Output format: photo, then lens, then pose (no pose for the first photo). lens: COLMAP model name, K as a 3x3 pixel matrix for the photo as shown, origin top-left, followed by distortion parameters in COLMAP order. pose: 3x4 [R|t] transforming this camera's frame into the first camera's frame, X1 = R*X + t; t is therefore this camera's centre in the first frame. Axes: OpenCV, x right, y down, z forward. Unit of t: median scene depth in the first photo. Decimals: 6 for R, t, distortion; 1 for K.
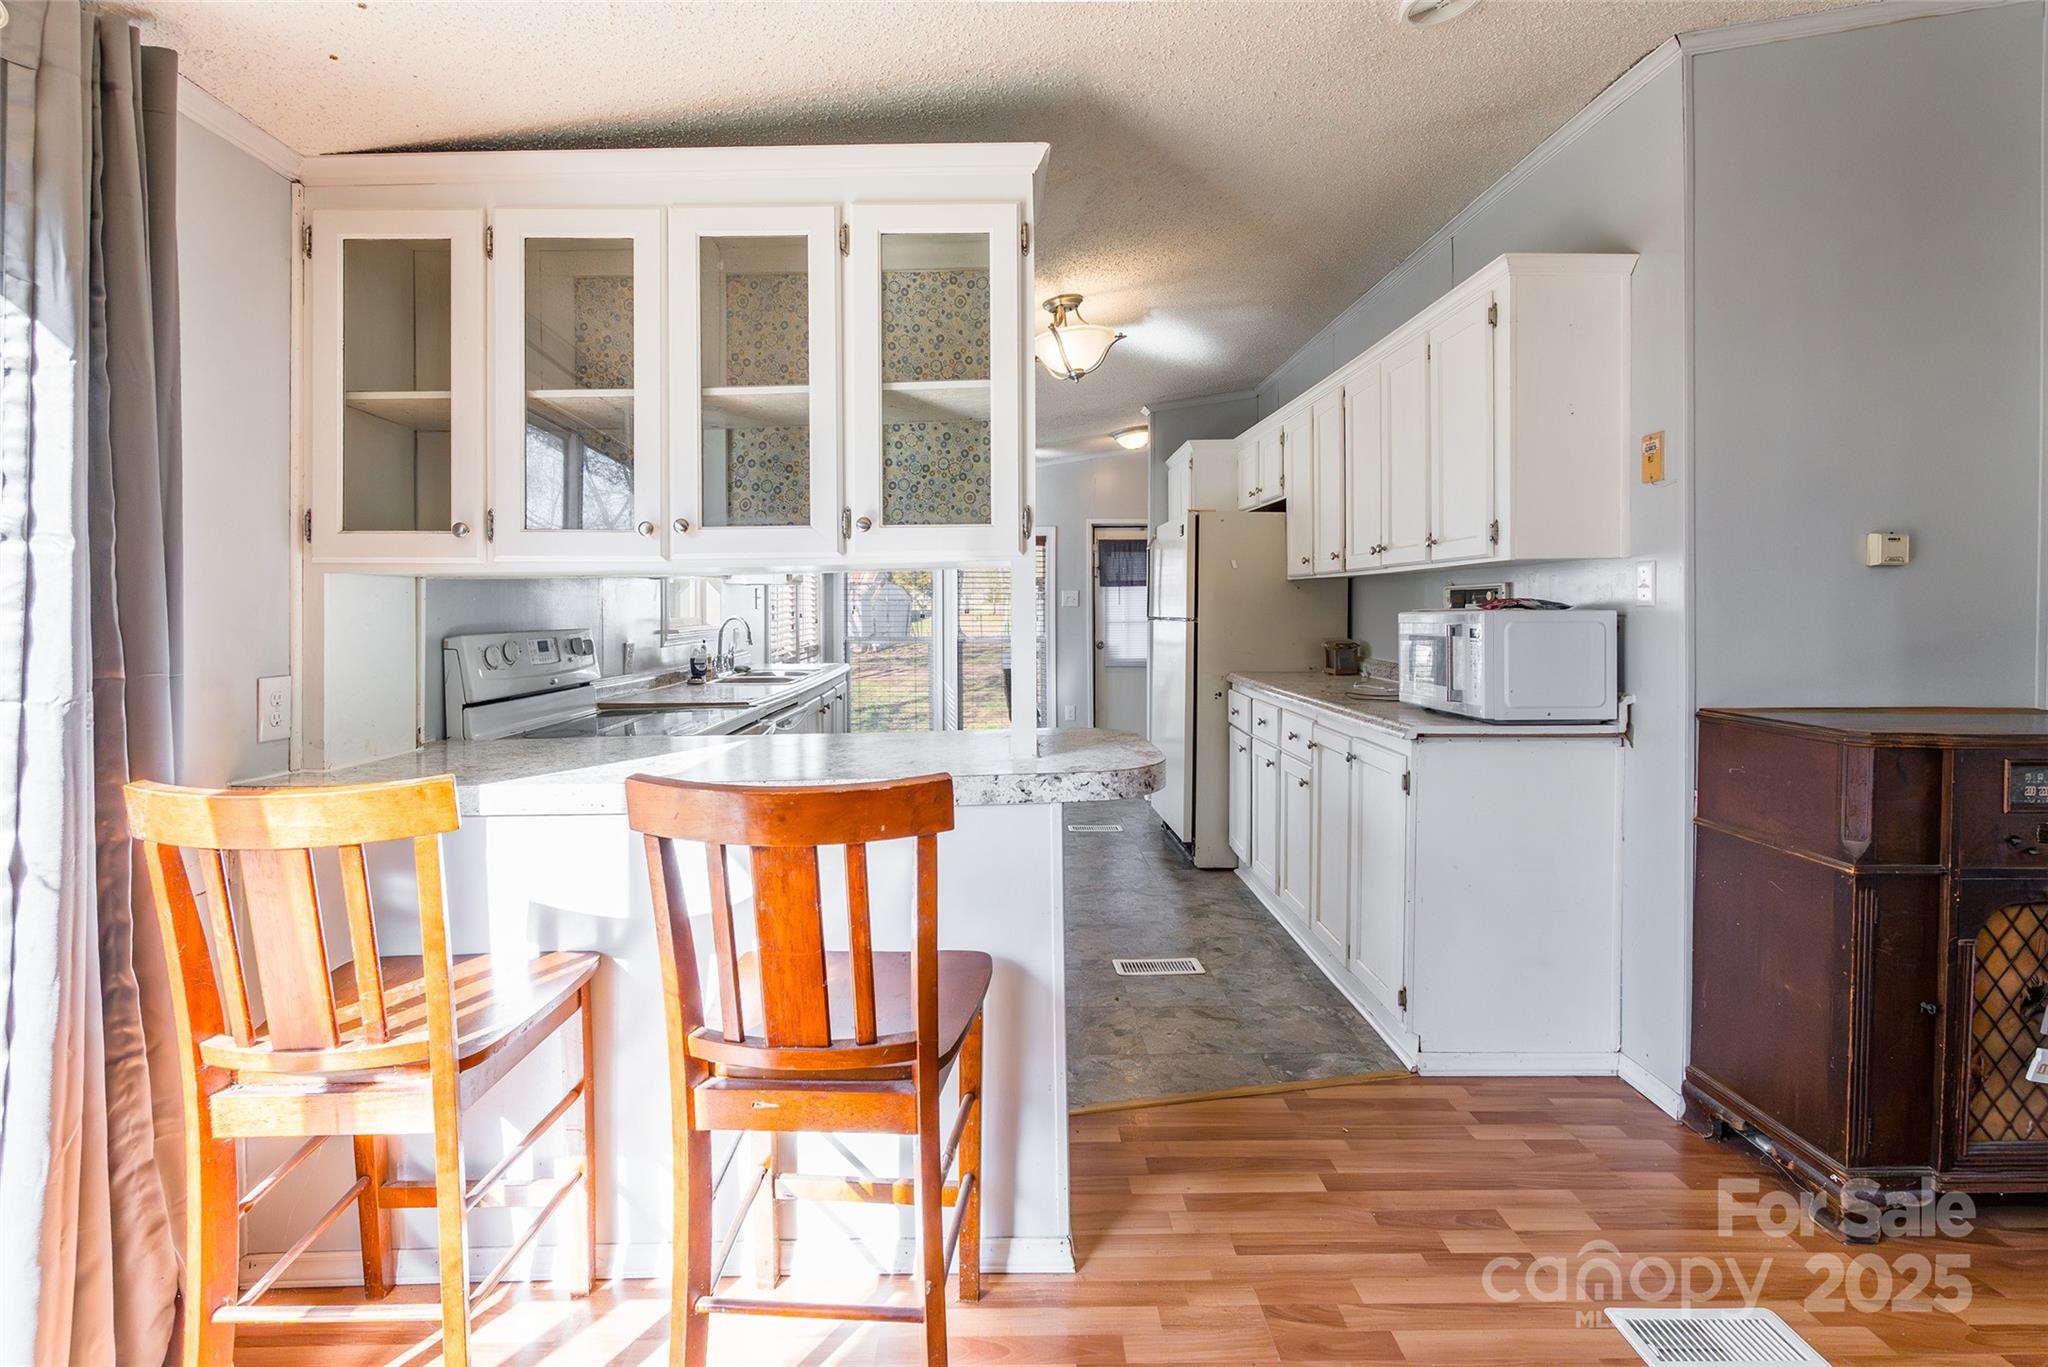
lens RADIAL K [[958.9, 0, 1024.4], [0, 958.9, 615.8], [0, 0, 1]] dist [-0.014556, 0.001032]
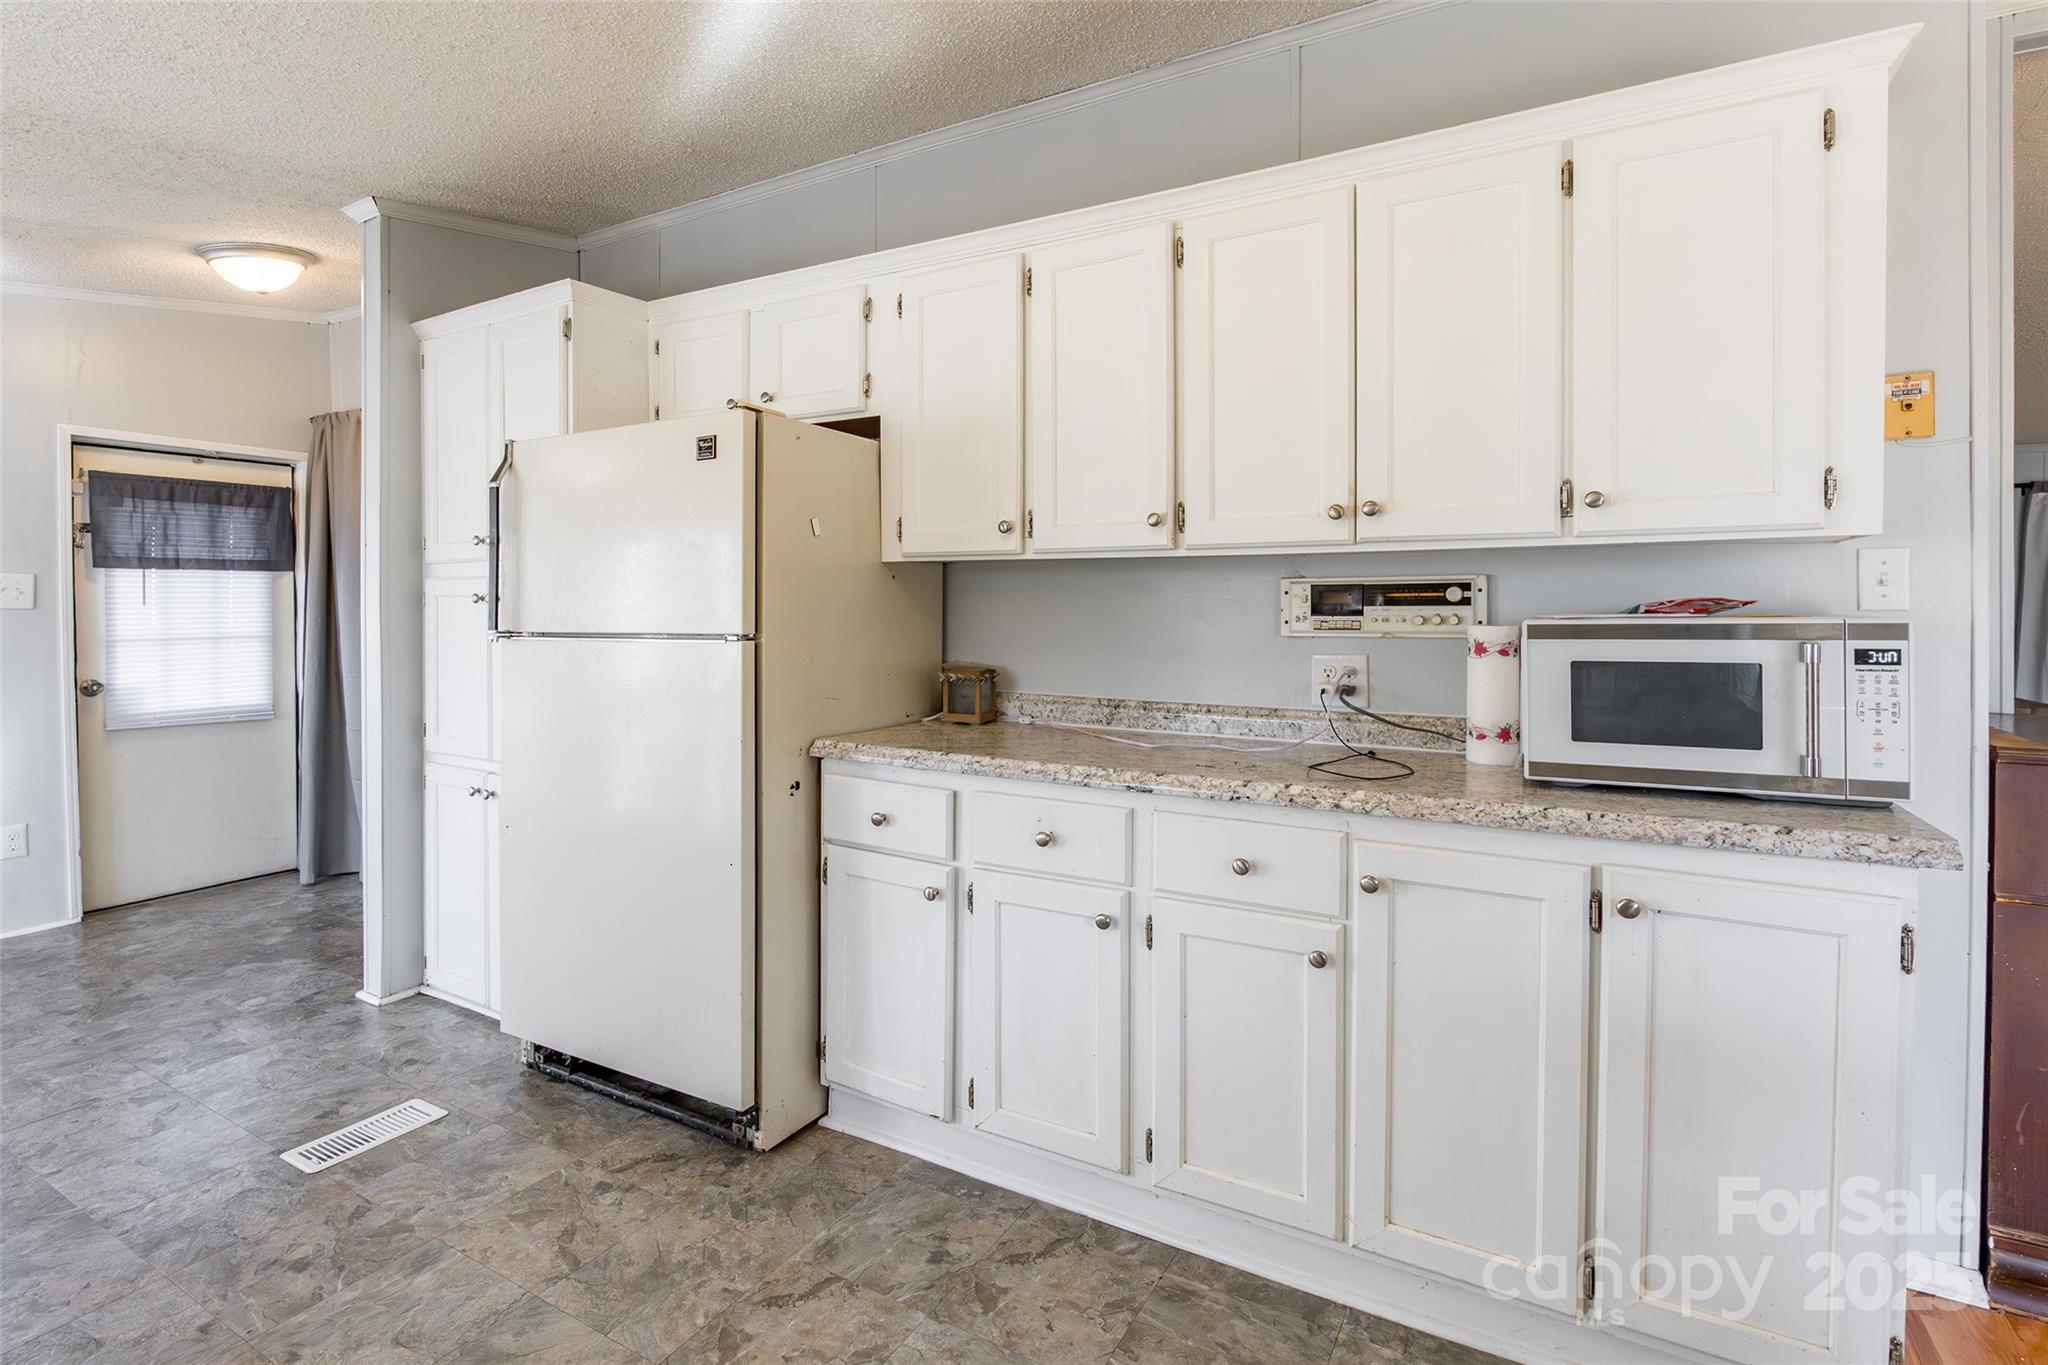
lens RADIAL K [[958.9, 0, 1024.4], [0, 958.9, 614.8], [0, 0, 1]] dist [-0.014556, 0.001032]
pose [[0.517830, -0.006802, 0.855456, -0.158935], [0.007643, 0.999965, 0.003325, -0.007883], [-0.855449, 0.004816, 0.517864, 0.638818]]
